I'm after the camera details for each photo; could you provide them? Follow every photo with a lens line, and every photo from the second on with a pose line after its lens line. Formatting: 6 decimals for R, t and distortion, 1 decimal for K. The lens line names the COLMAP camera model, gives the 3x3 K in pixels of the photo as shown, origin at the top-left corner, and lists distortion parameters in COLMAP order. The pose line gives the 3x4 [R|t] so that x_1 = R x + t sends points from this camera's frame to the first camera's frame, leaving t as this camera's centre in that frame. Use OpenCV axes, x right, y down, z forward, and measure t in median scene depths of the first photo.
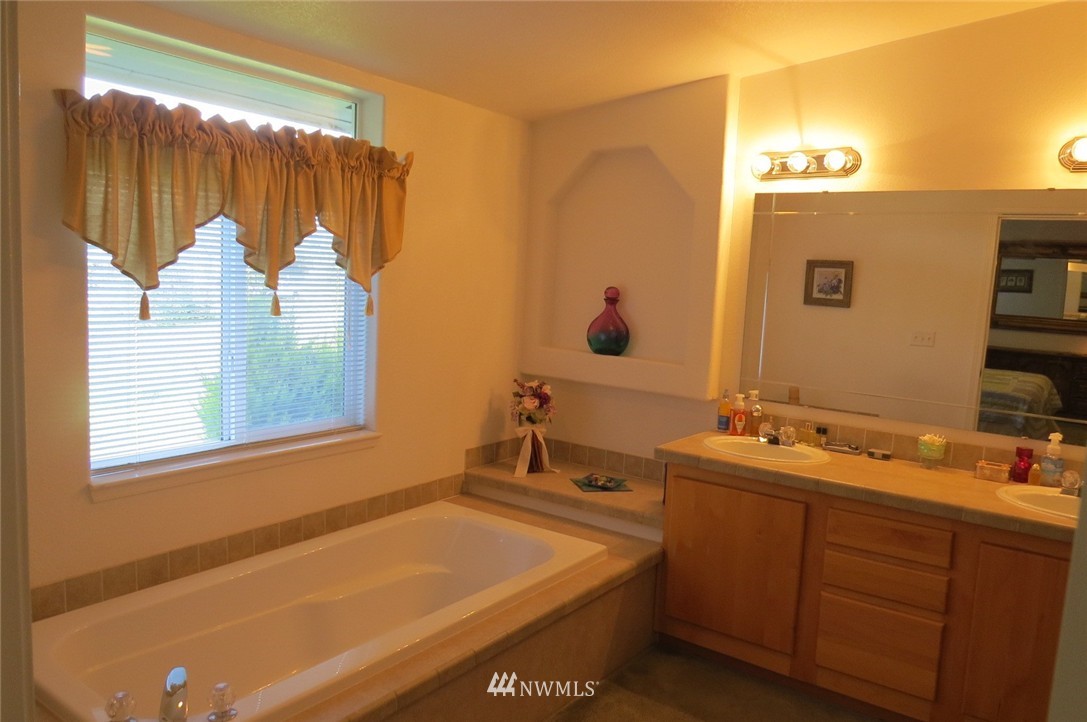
lens RADIAL K [[786.6, 0, 549.3], [0, 786.6, 361.7], [0, 0, 1]] dist [-0.030670, 0.014069]
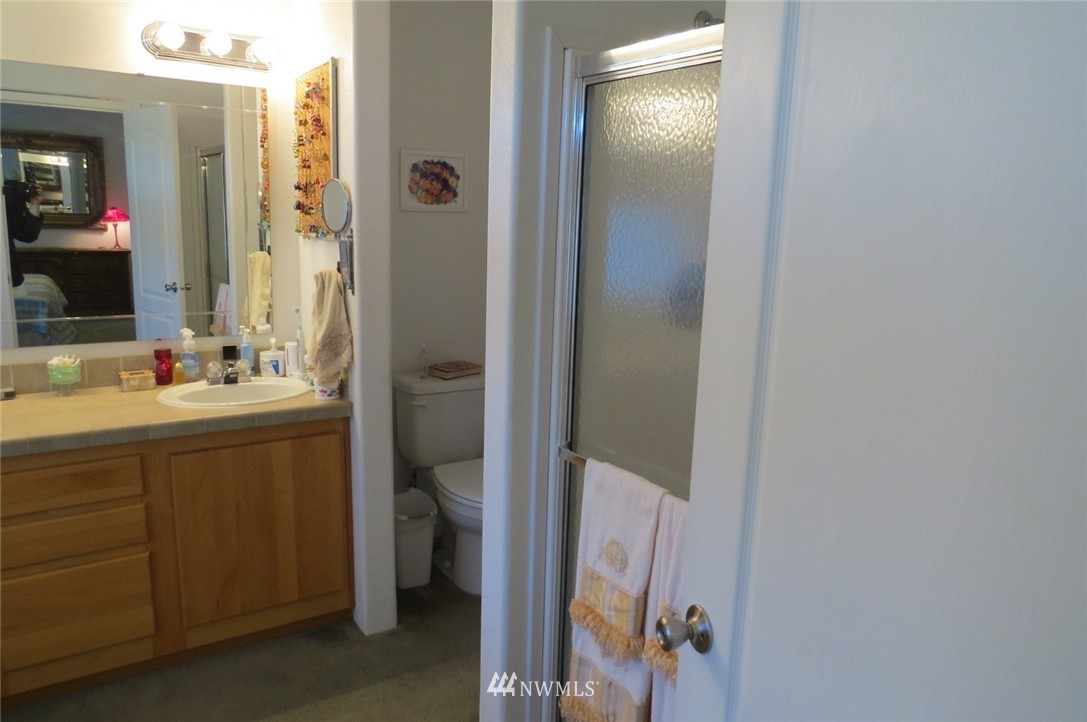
lens RADIAL K [[786.6, 0, 546.2], [0, 786.6, 361.4], [0, 0, 1]] dist [-0.030670, 0.014069]
pose [[0.337919, -0.216049, 0.916042, -0.127775], [0.090742, 0.976241, 0.196773, -0.023614], [-0.936791, 0.016630, 0.349495, 0.215516]]
